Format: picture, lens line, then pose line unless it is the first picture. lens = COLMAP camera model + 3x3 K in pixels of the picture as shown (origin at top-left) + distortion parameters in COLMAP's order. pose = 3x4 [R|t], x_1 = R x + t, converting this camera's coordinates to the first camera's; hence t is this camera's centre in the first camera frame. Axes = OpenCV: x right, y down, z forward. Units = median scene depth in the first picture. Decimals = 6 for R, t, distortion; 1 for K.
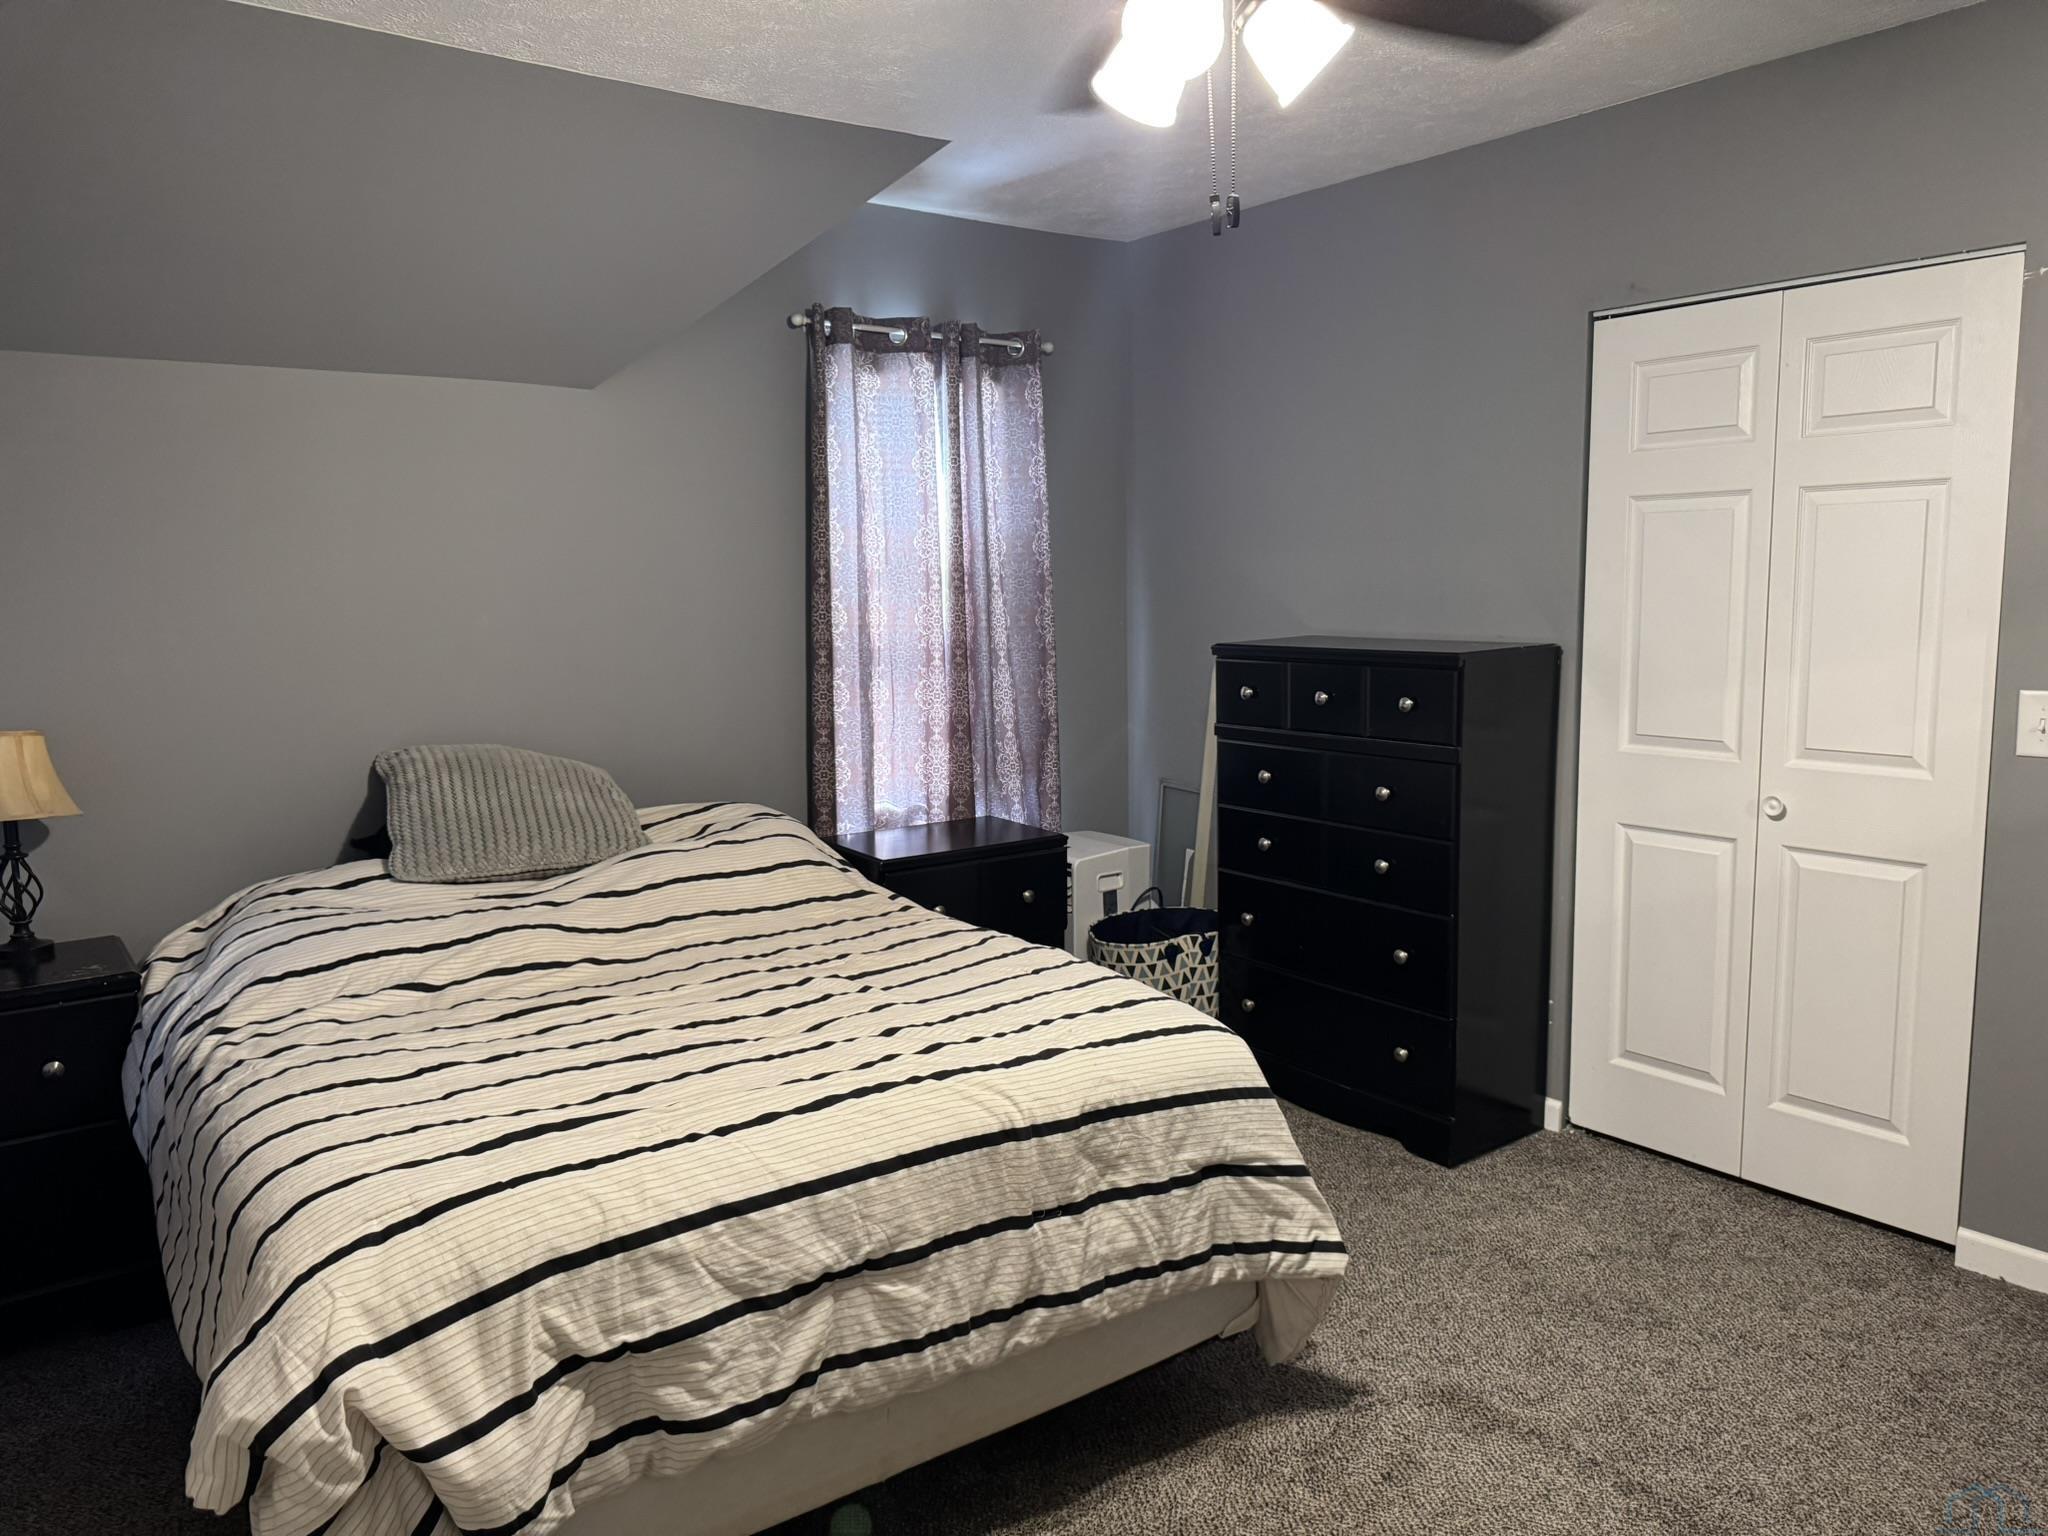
lens RADIAL K [[1444.9, 0, 1024.0], [0, 1444.9, 768.0], [0, 0, 1]] dist [-0.055114, -0.000451]
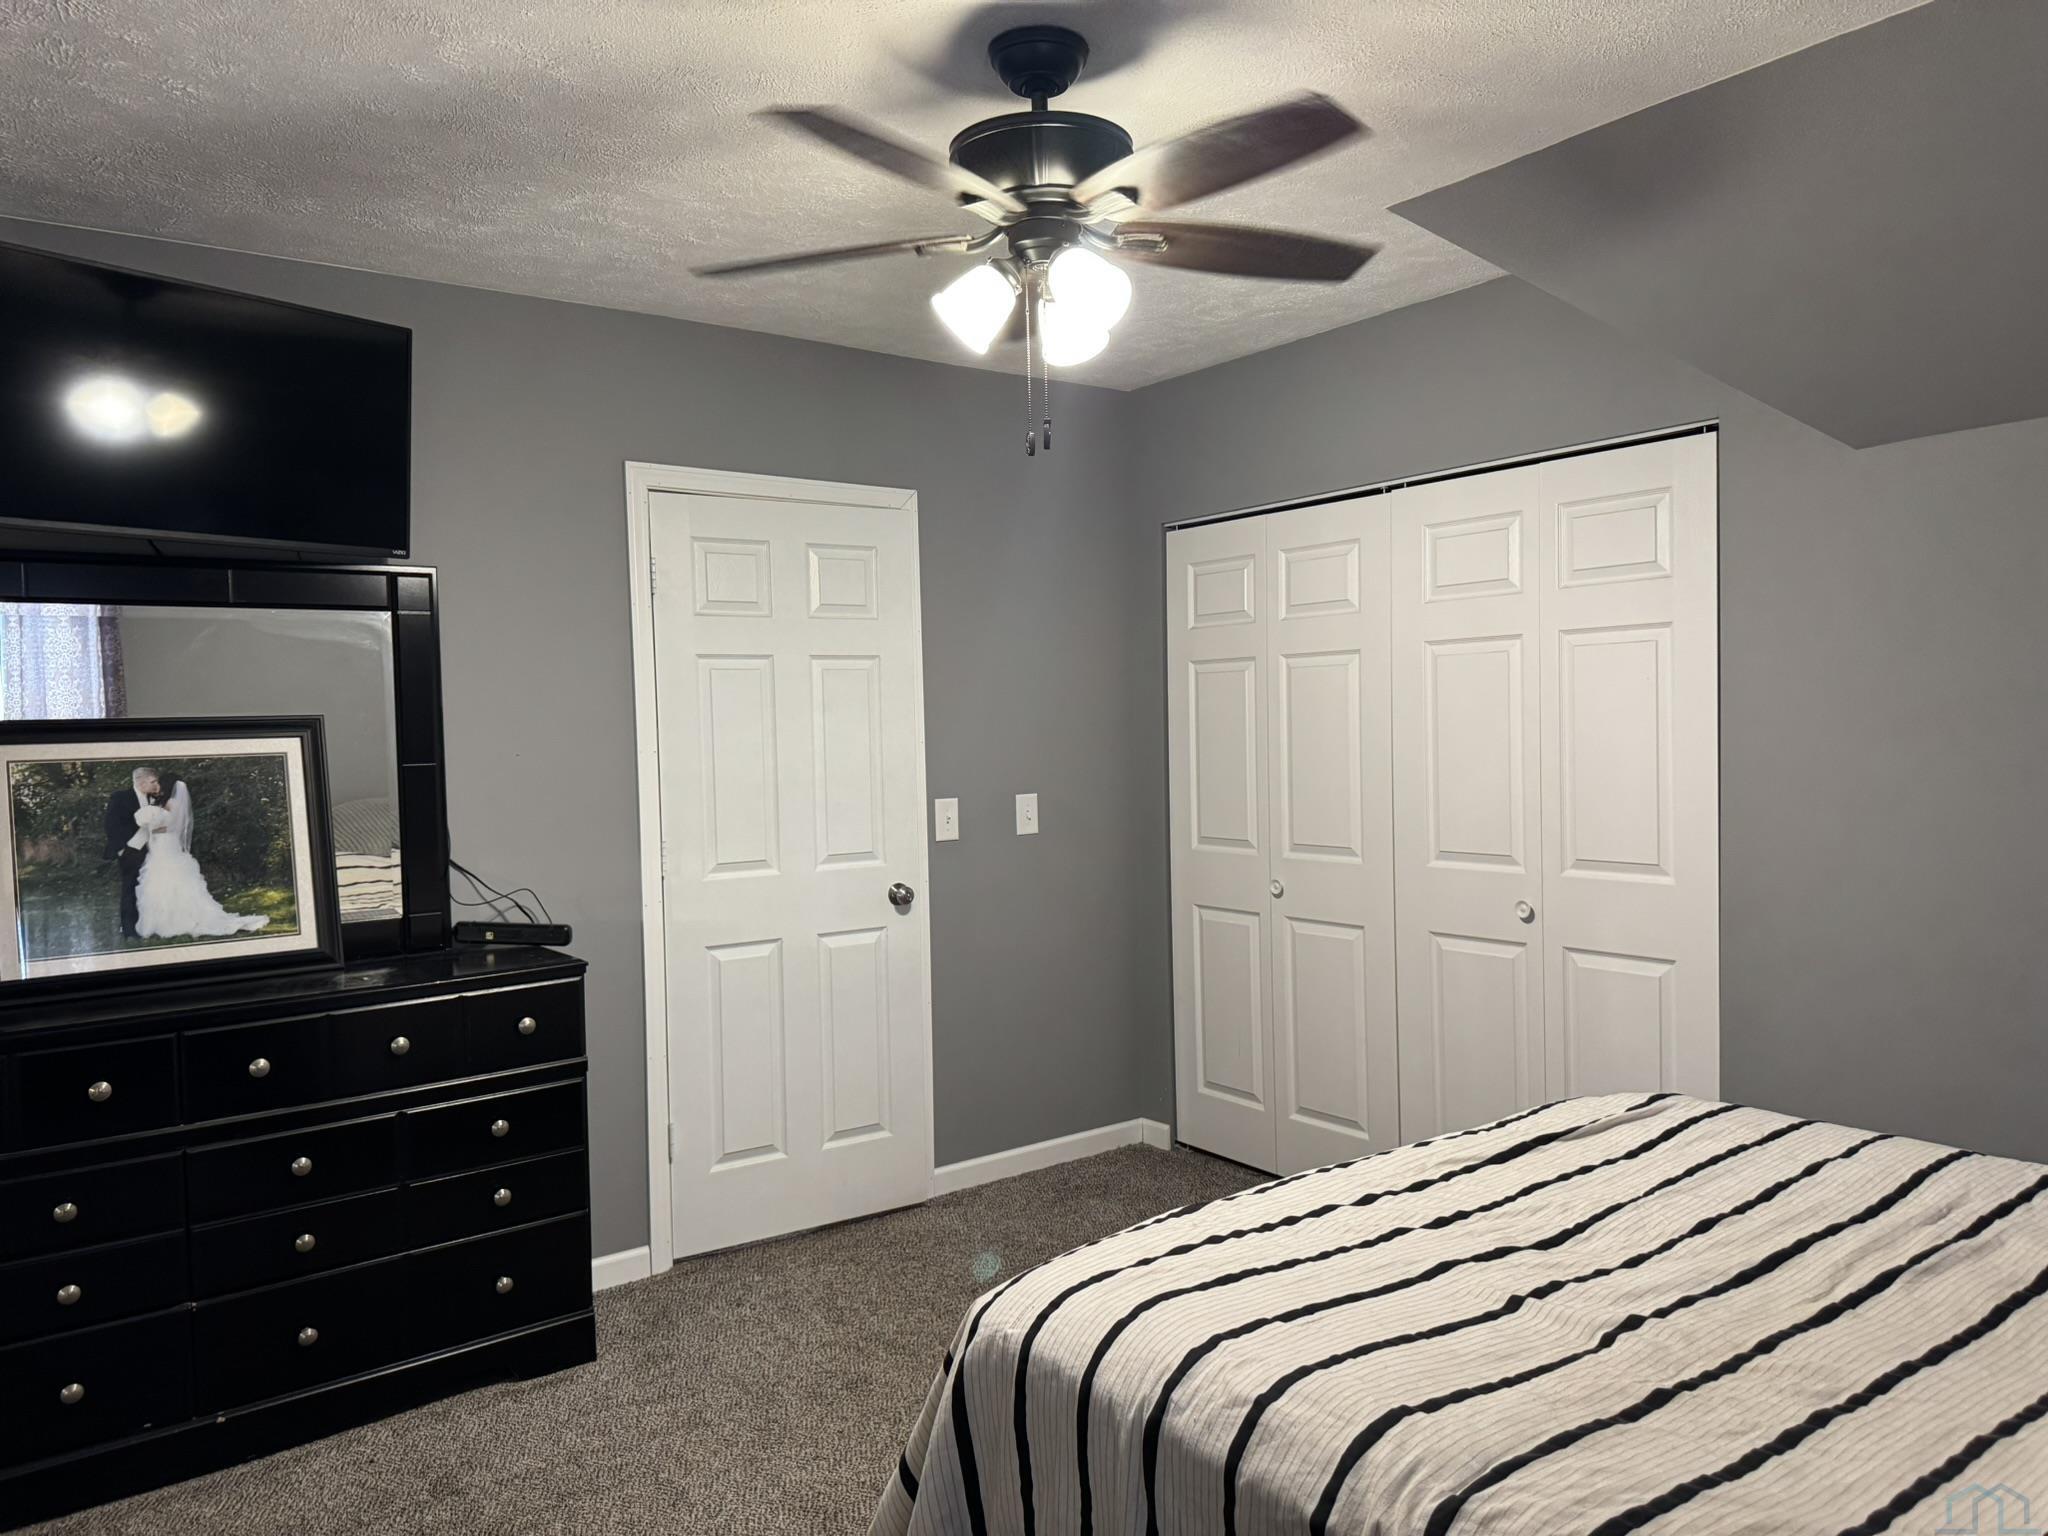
lens RADIAL K [[1436.7, 0, 1024.0], [0, 1436.7, 768.0], [0, 0, 1]] dist [0.003904, 0.000354]
pose [[0.999892, -0.010574, -0.010158, 0.201715], [0.009581, 0.995592, -0.093294, 0.025970], [0.011099, 0.093187, 0.995587, -0.244761]]
